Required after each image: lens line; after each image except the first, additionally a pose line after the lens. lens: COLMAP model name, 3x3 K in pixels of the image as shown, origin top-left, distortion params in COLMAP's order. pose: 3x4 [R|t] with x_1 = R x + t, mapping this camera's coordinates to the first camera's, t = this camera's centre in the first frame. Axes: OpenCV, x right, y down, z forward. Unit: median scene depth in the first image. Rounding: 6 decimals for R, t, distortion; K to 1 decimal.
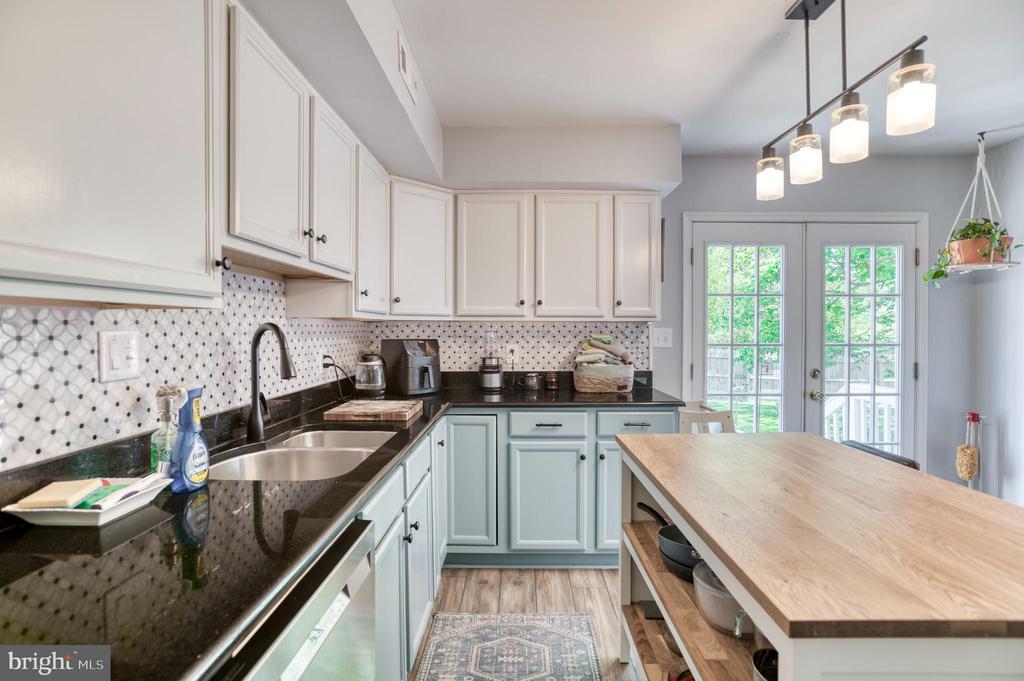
lens RADIAL K [[496.9, 0, 512.6], [0, 496.9, 324.8], [0, 0, 1]] dist [-0.062411, 0.029994]
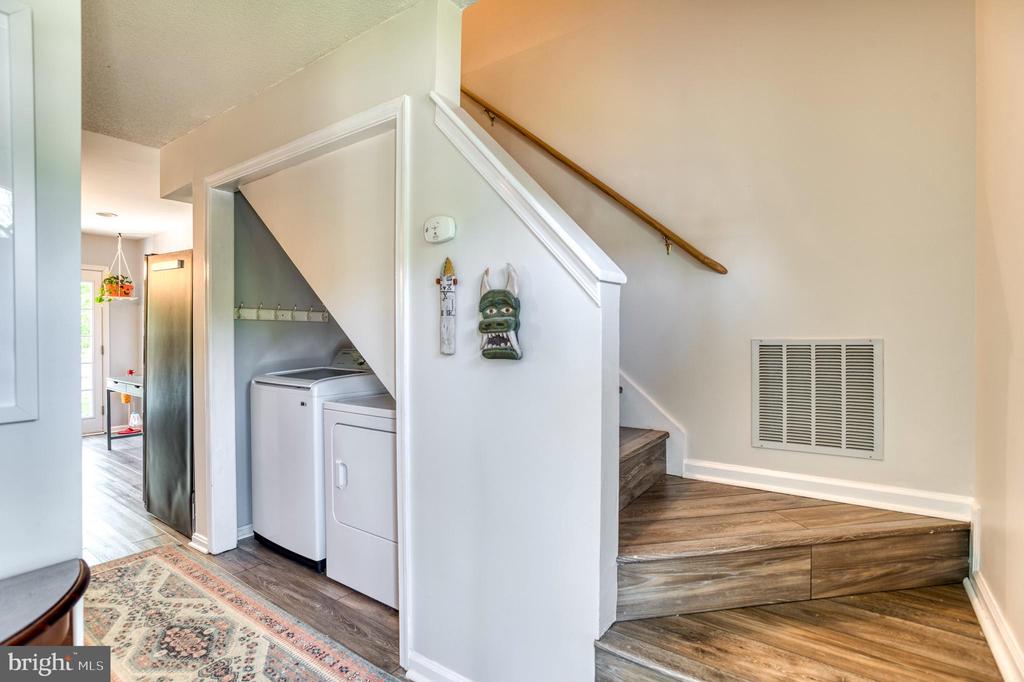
lens RADIAL K [[489.1, 0, 512.0], [0, 489.1, 341.0], [0, 0, 1]] dist [-0.058588, 0.025324]
pose [[0.572814, -0.006662, 0.819658, 0.251806], [-0.007347, 0.999885, 0.013262, 0.025033], [-0.819652, -0.013619, 0.572699, -1.475012]]
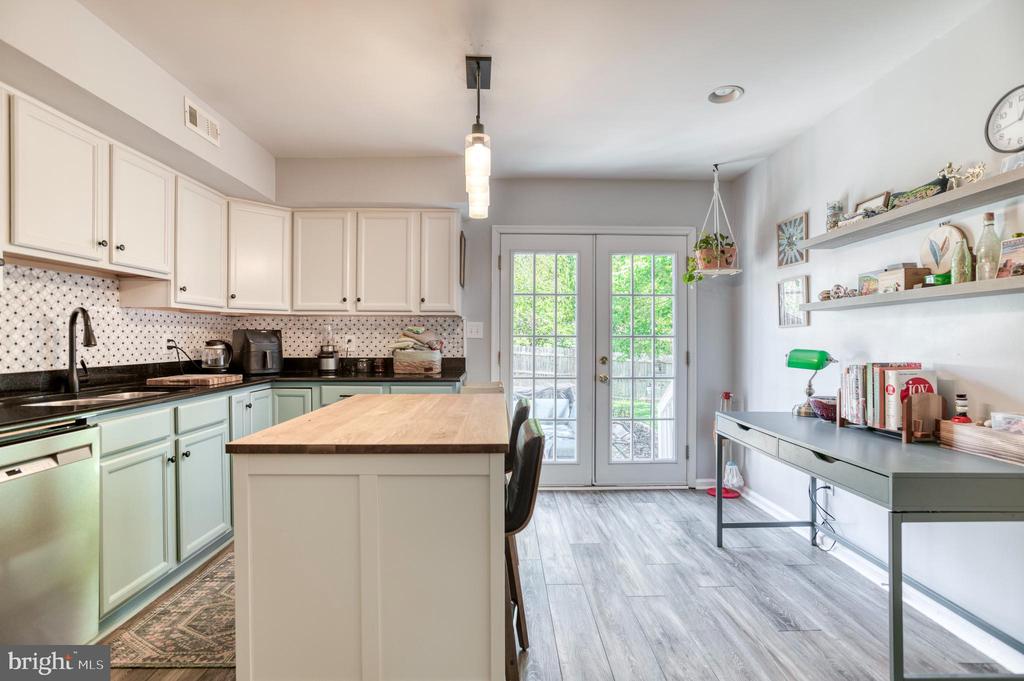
lens RADIAL K [[496.9, 0, 512.6], [0, 496.9, 324.8], [0, 0, 1]] dist [-0.062411, 0.029994]
pose [[0.999356, 0.002305, 0.035806, 0.383006], [-0.001643, 0.999828, -0.018495, 0.038777], [-0.035843, 0.018424, 0.999188, -0.230897]]
